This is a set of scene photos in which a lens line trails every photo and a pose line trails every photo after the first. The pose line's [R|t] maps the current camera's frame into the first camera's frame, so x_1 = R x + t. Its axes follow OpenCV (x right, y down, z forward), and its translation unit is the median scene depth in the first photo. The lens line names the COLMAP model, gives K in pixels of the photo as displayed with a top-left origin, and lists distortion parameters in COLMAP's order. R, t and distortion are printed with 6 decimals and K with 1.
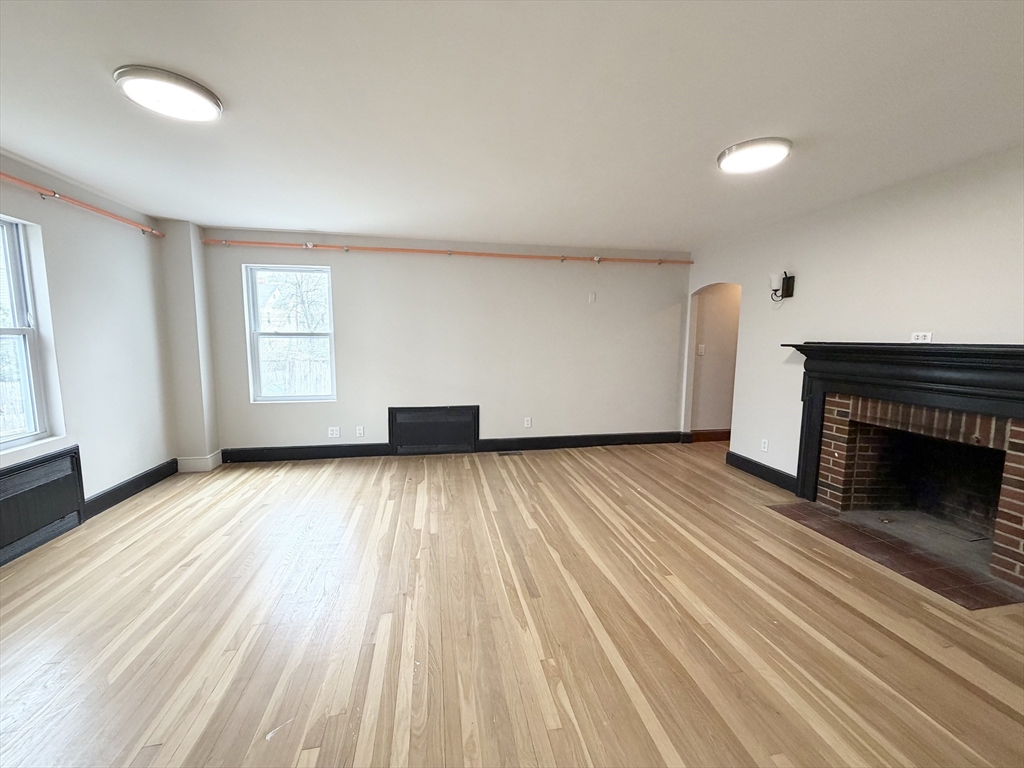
lens RADIAL K [[406.8, 0, 509.6], [0, 406.8, 384.5], [0, 0, 1]] dist [-0.001012, -0.000893]
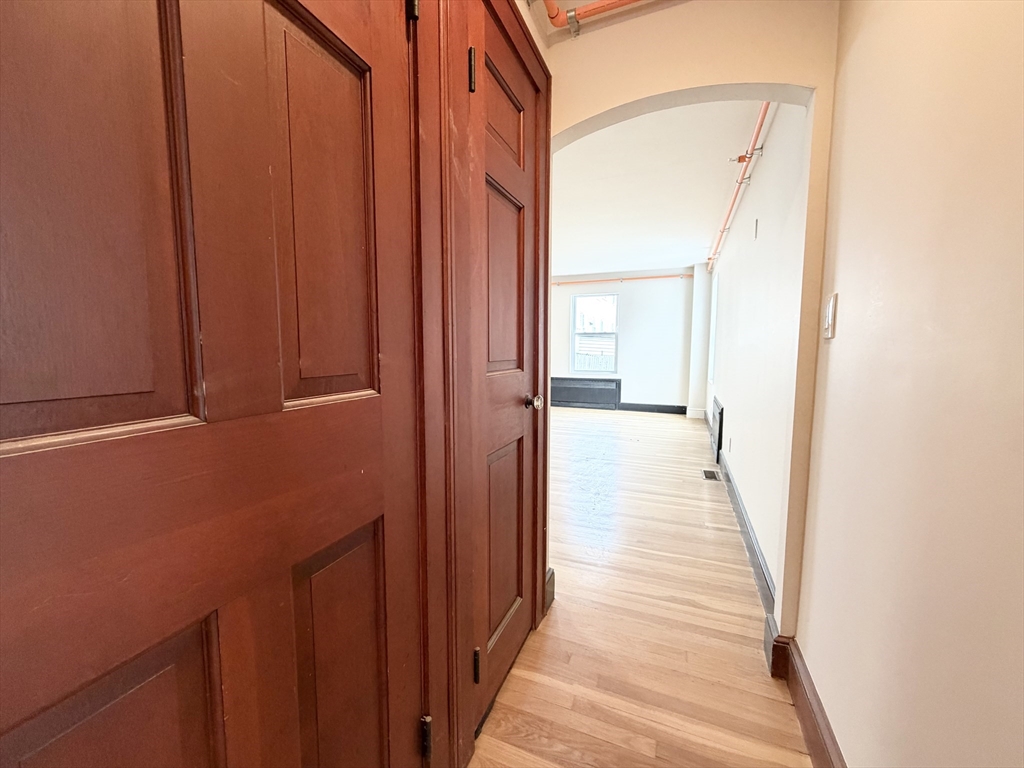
lens RADIAL K [[406.8, 0, 511.1], [0, 406.8, 384.0], [0, 0, 1]] dist [-0.001012, -0.000893]
pose [[-0.550470, 0.072409, -0.831709, 1.303205], [-0.095600, 0.984211, 0.148959, -0.119784], [0.829363, 0.161509, -0.534856, 1.706288]]
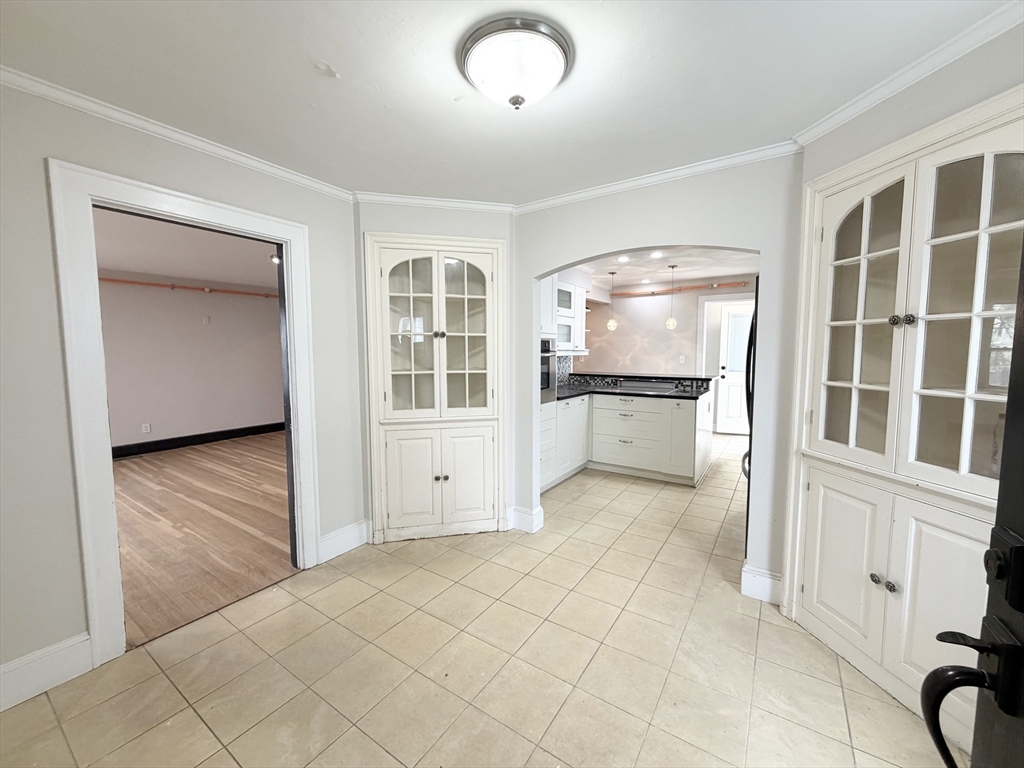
lens RADIAL K [[406.8, 0, 511.0], [0, 406.8, 383.5], [0, 0, 1]] dist [-0.001012, -0.000893]
pose [[0.700272, -0.066359, 0.710785, -0.063741], [0.091030, 0.995843, 0.003289, 0.094215], [-0.708049, 0.062400, 0.703401, -0.825694]]
